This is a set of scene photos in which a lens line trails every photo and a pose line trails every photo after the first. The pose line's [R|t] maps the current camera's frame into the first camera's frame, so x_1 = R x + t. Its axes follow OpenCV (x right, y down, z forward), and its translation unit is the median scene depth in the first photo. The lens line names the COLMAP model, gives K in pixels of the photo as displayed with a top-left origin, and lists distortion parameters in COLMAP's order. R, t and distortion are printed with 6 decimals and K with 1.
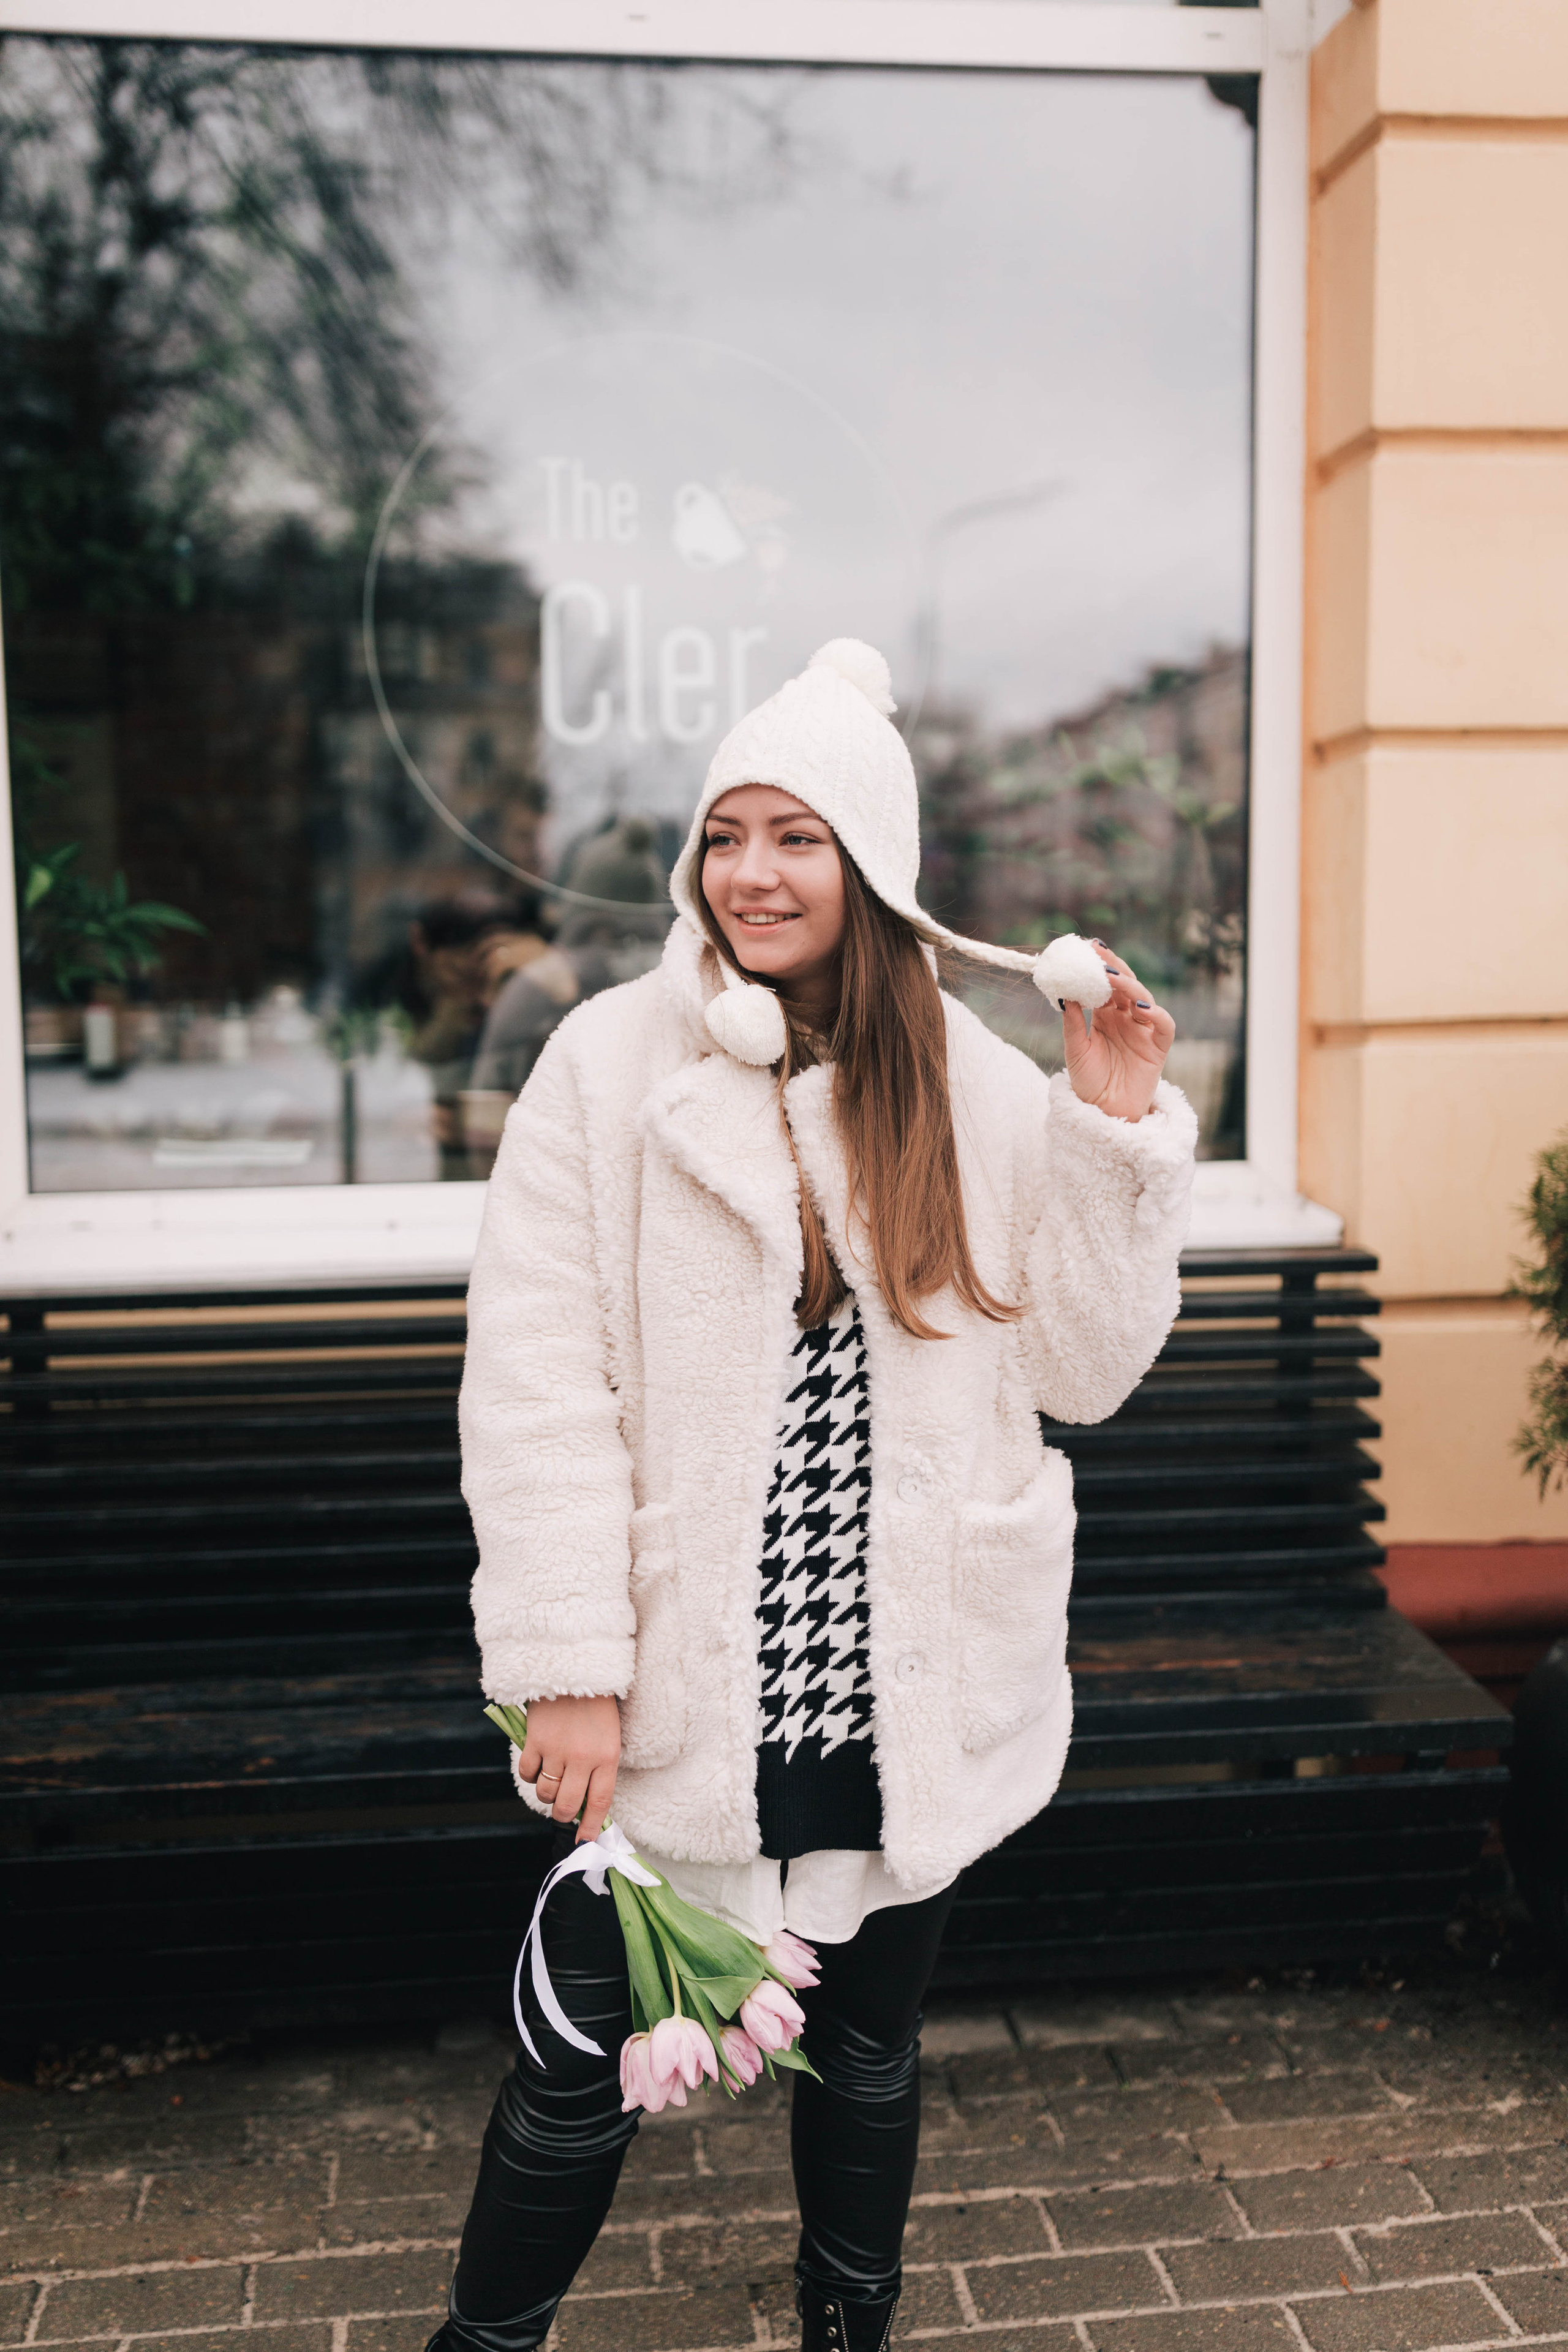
lens RADIAL K [[2227.7, 0, 784.9], [0, 2227.7, 1165.1], [0, 0, 1]] dist [0.001227, 0.004884]
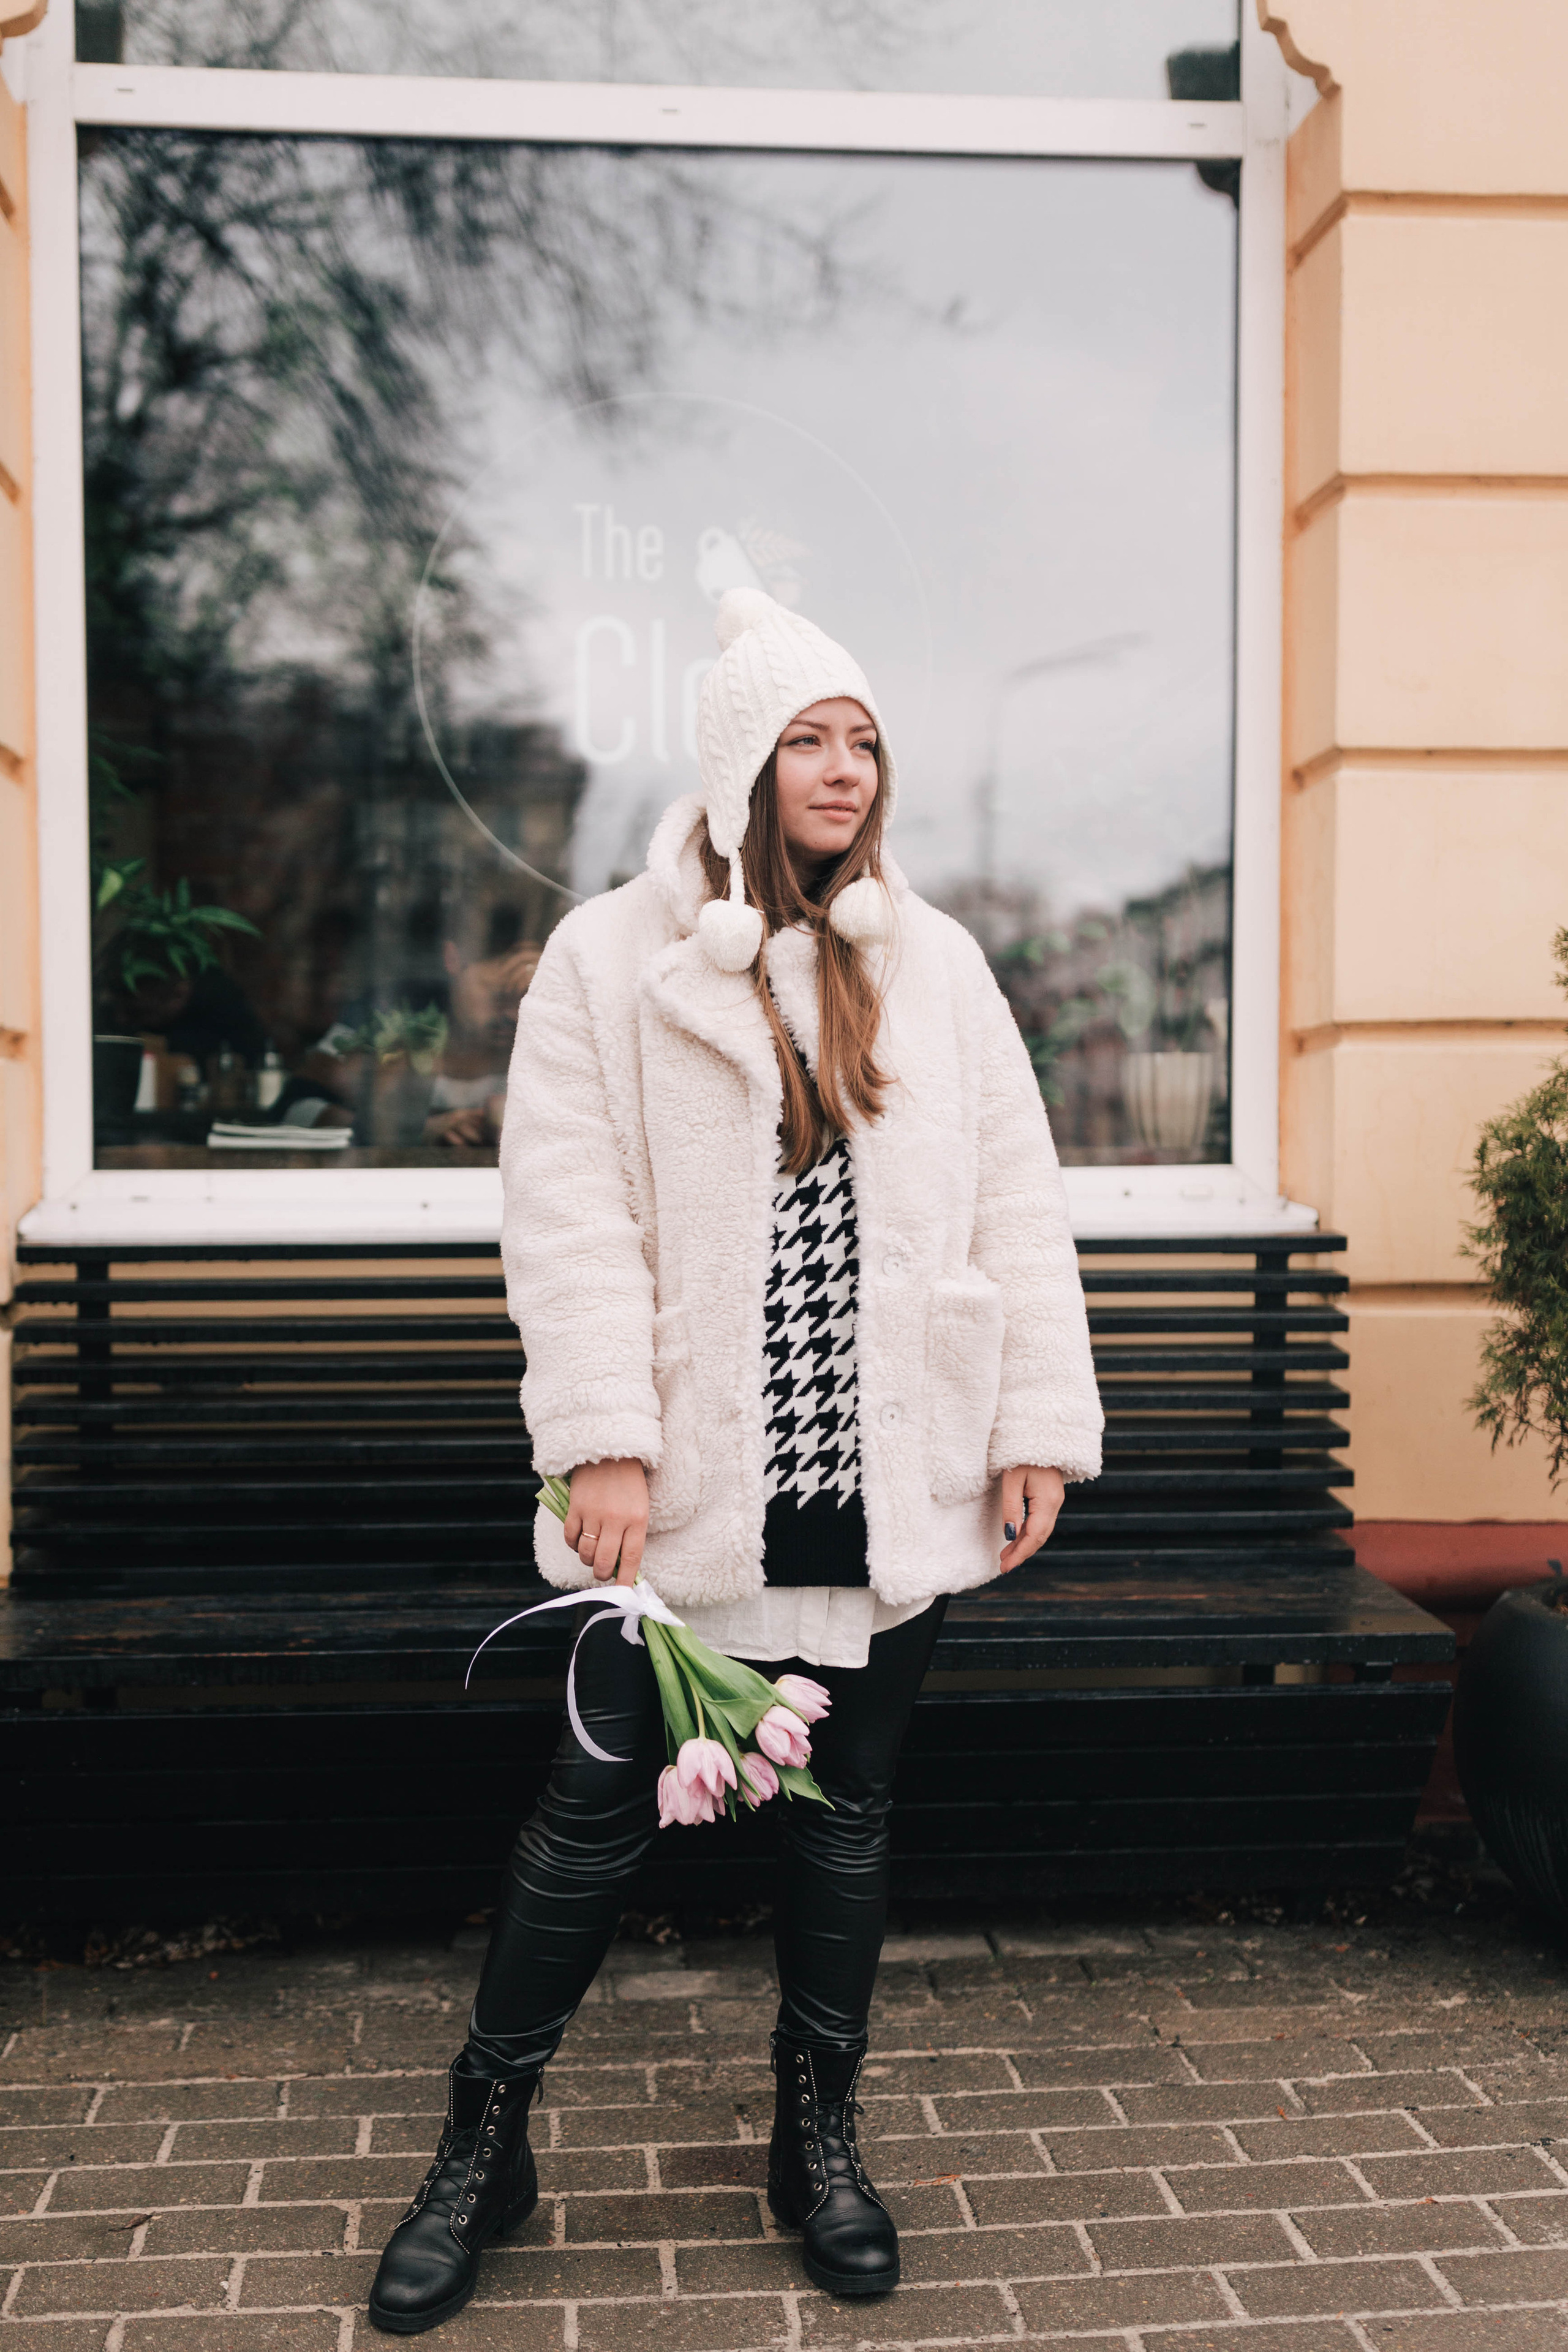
lens RADIAL K [[2398.8, 0, 739.5], [0, 2398.8, 1217.6], [0, 0, 1]] dist [0.006948, -0.010129]
pose [[0.999255, 0.011508, -0.036828, 0.021054], [-0.013643, 0.998208, -0.058265, 0.116523], [0.036091, 0.058724, 0.997622, -0.176336]]
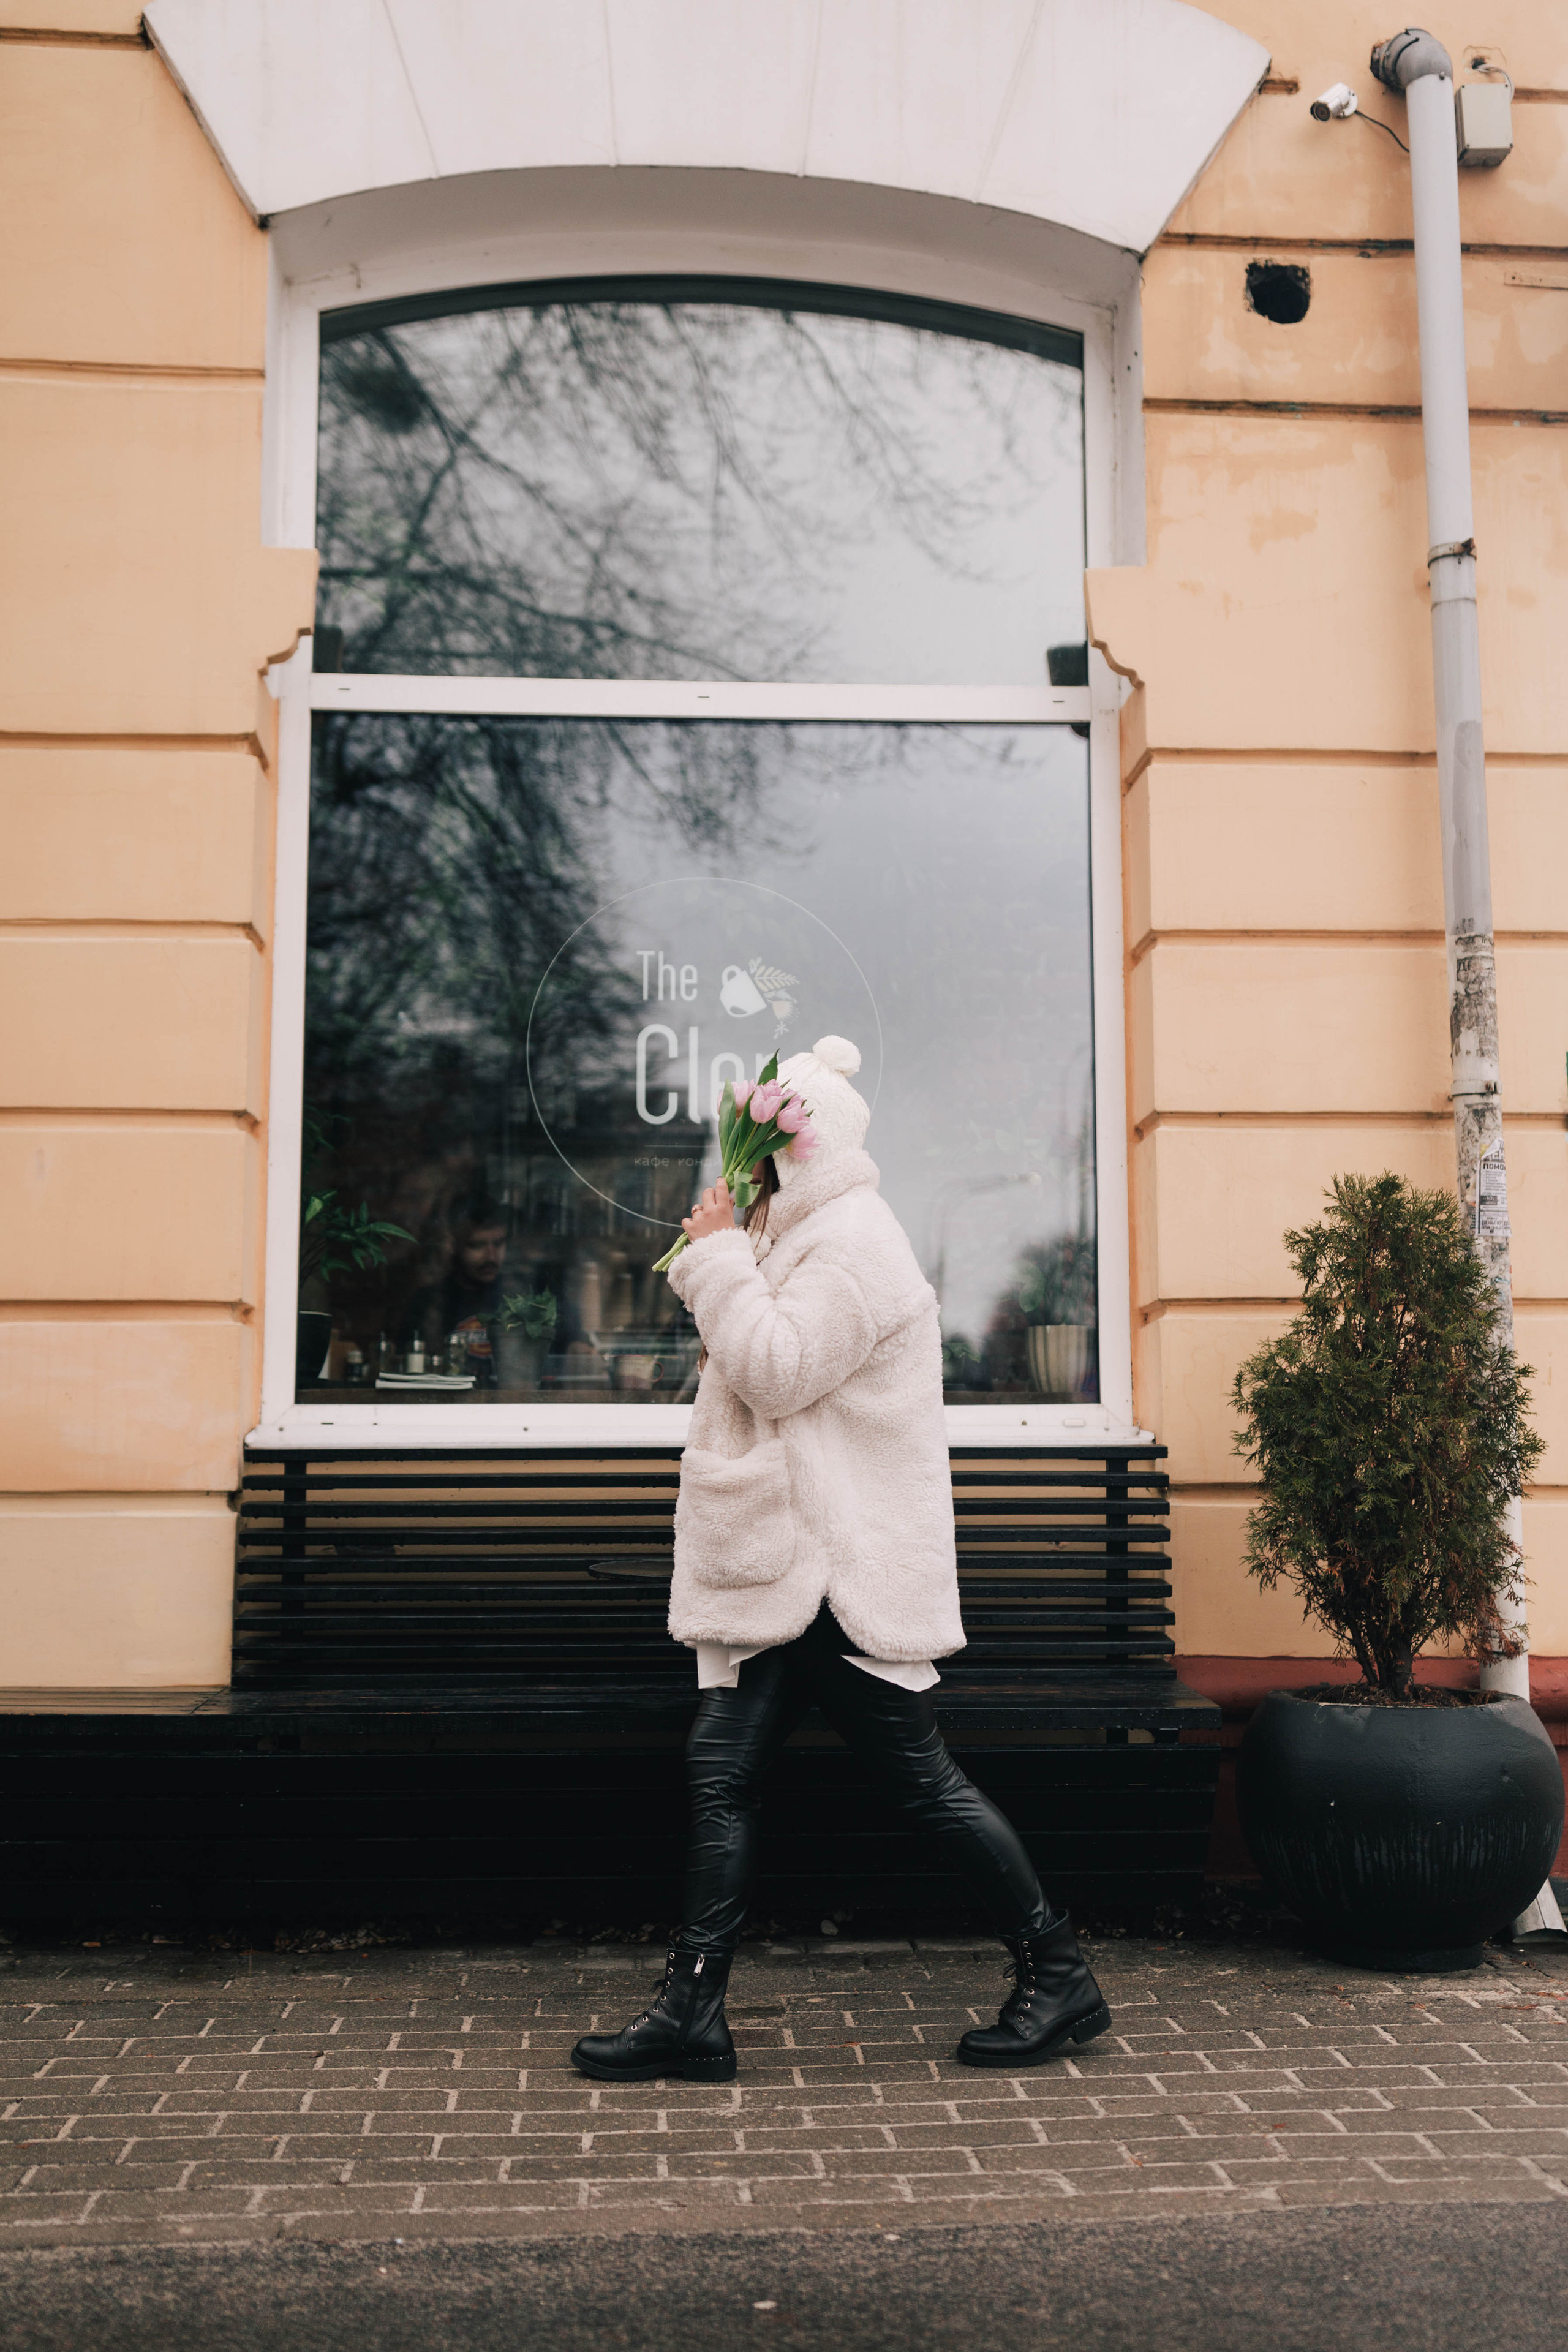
lens RADIAL K [[2233.8, 0, 784.0], [0, 2233.8, 1176.0], [0, 0, 1]] dist [-0.000210, 0.005941]
pose [[0.997995, 0.003585, -0.063199, 0.114357], [-0.017500, 0.975107, -0.221042, 0.229232], [0.060833, 0.221705, 0.973214, -0.615541]]
